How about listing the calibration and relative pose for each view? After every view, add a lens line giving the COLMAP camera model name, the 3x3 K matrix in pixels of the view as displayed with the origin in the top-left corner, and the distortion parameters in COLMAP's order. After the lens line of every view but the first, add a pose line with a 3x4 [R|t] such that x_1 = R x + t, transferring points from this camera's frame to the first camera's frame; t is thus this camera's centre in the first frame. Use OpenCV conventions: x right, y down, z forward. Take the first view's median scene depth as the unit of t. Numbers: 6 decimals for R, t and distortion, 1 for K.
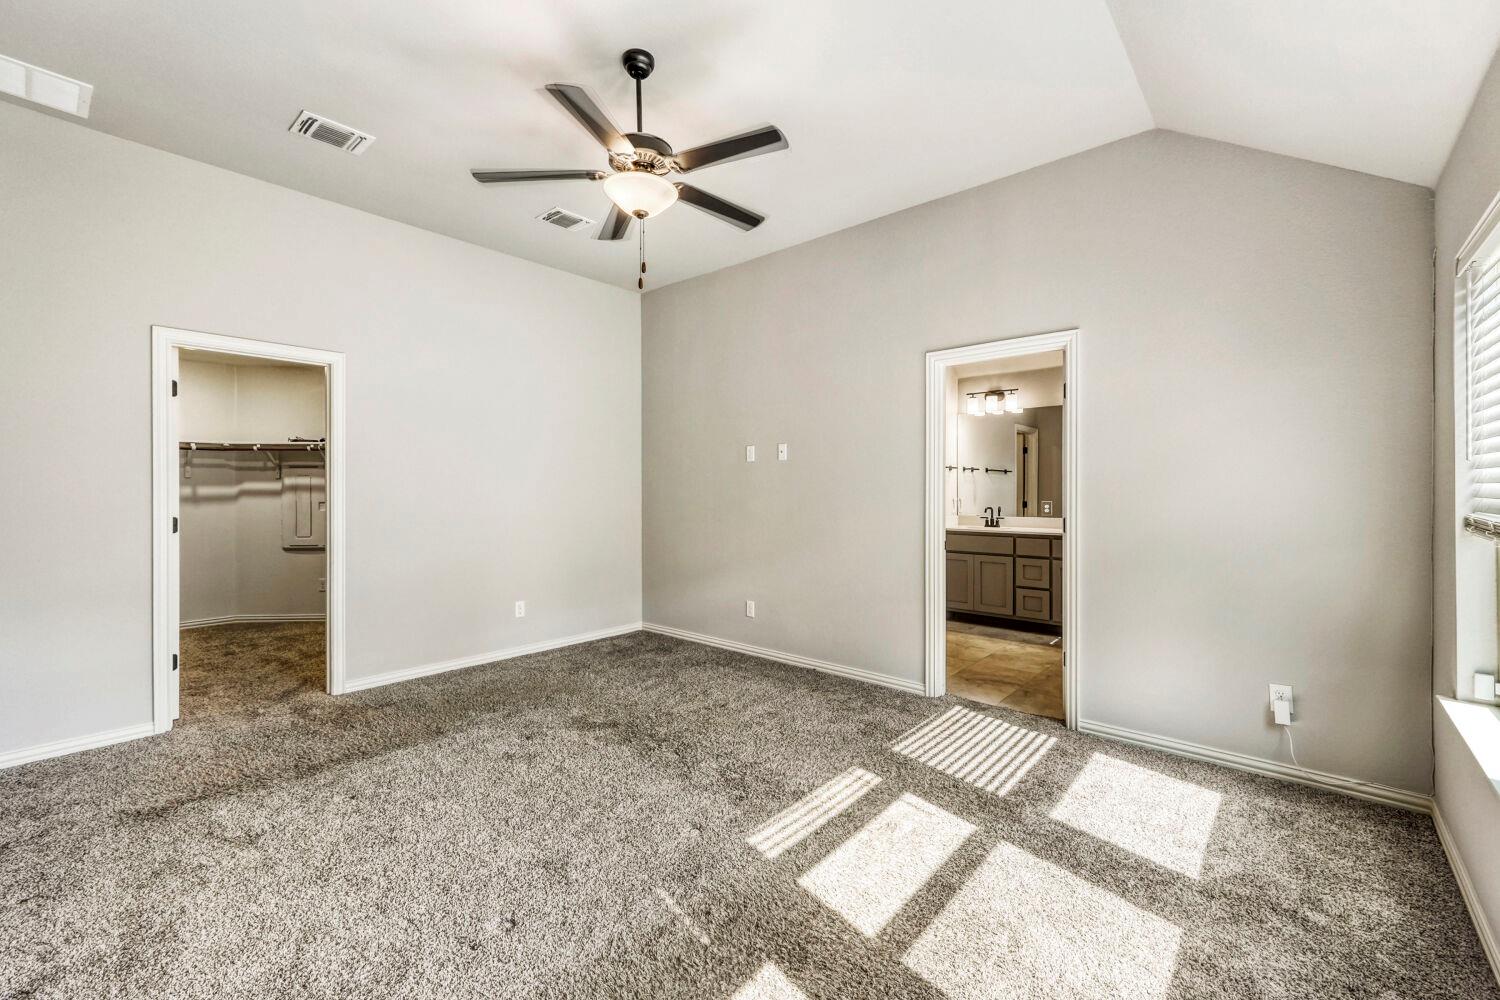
lens RADIAL K [[625.6, 0, 749.7], [0, 625.6, 489.7], [0, 0, 1]] dist [0.001463, 0.000125]
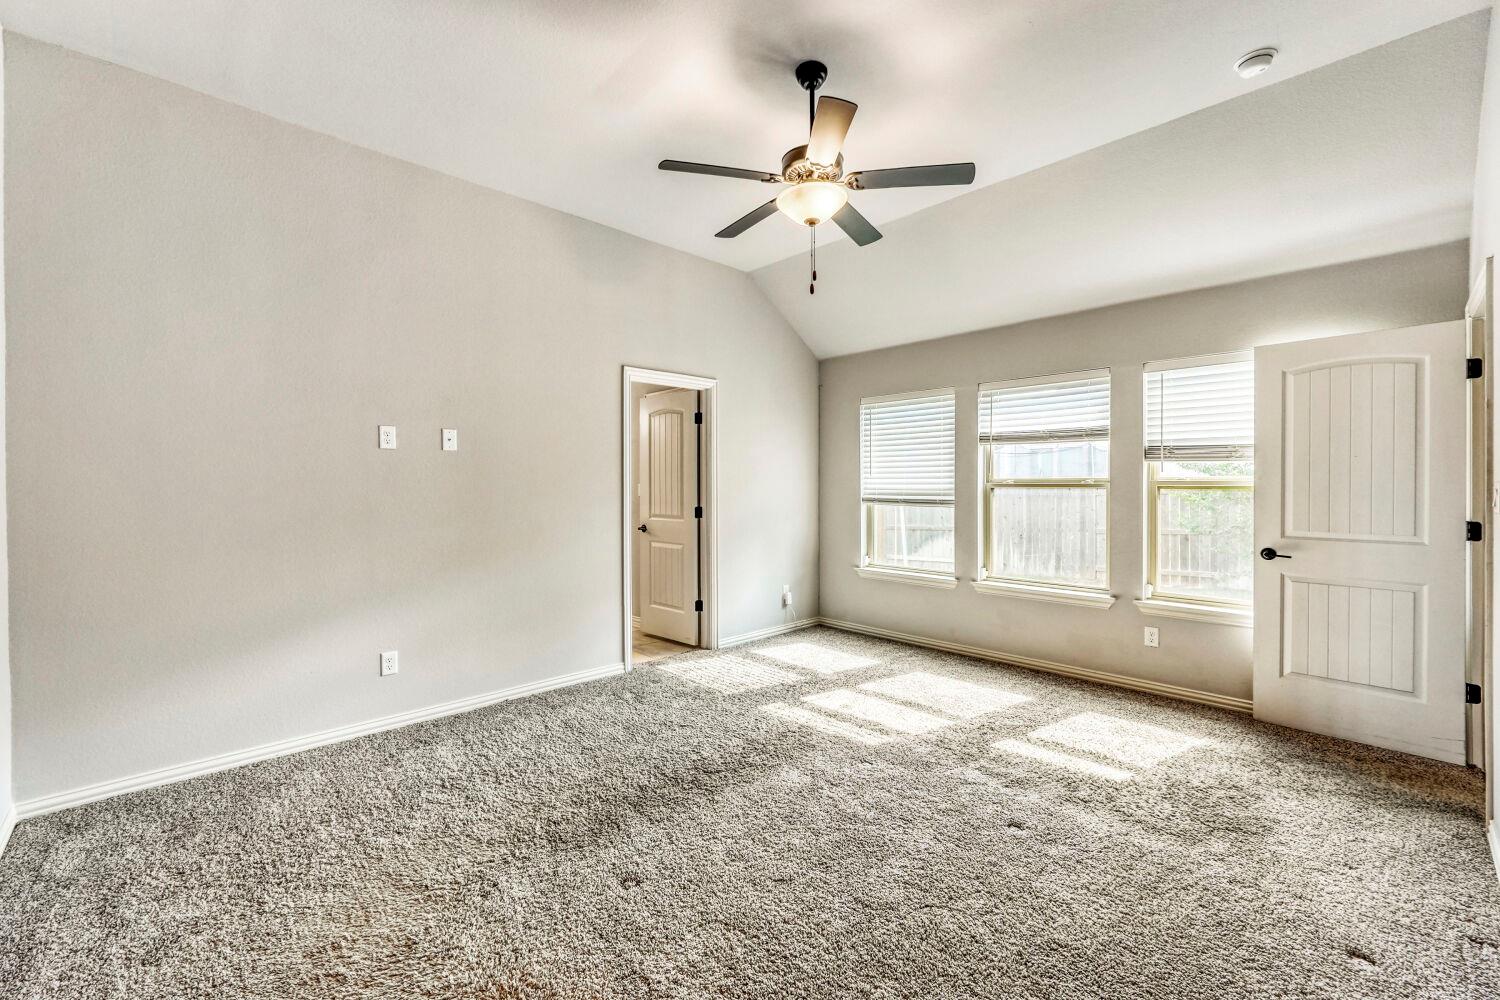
lens RADIAL K [[625.6, 0, 749.7], [0, 625.6, 489.7], [0, 0, 1]] dist [0.001463, 0.000125]
pose [[0.082317, -0.008425, 0.996571, -1.162509], [0.004332, 0.999958, 0.008096, -0.007212], [-0.996597, 0.003650, 0.082350, 0.976266]]
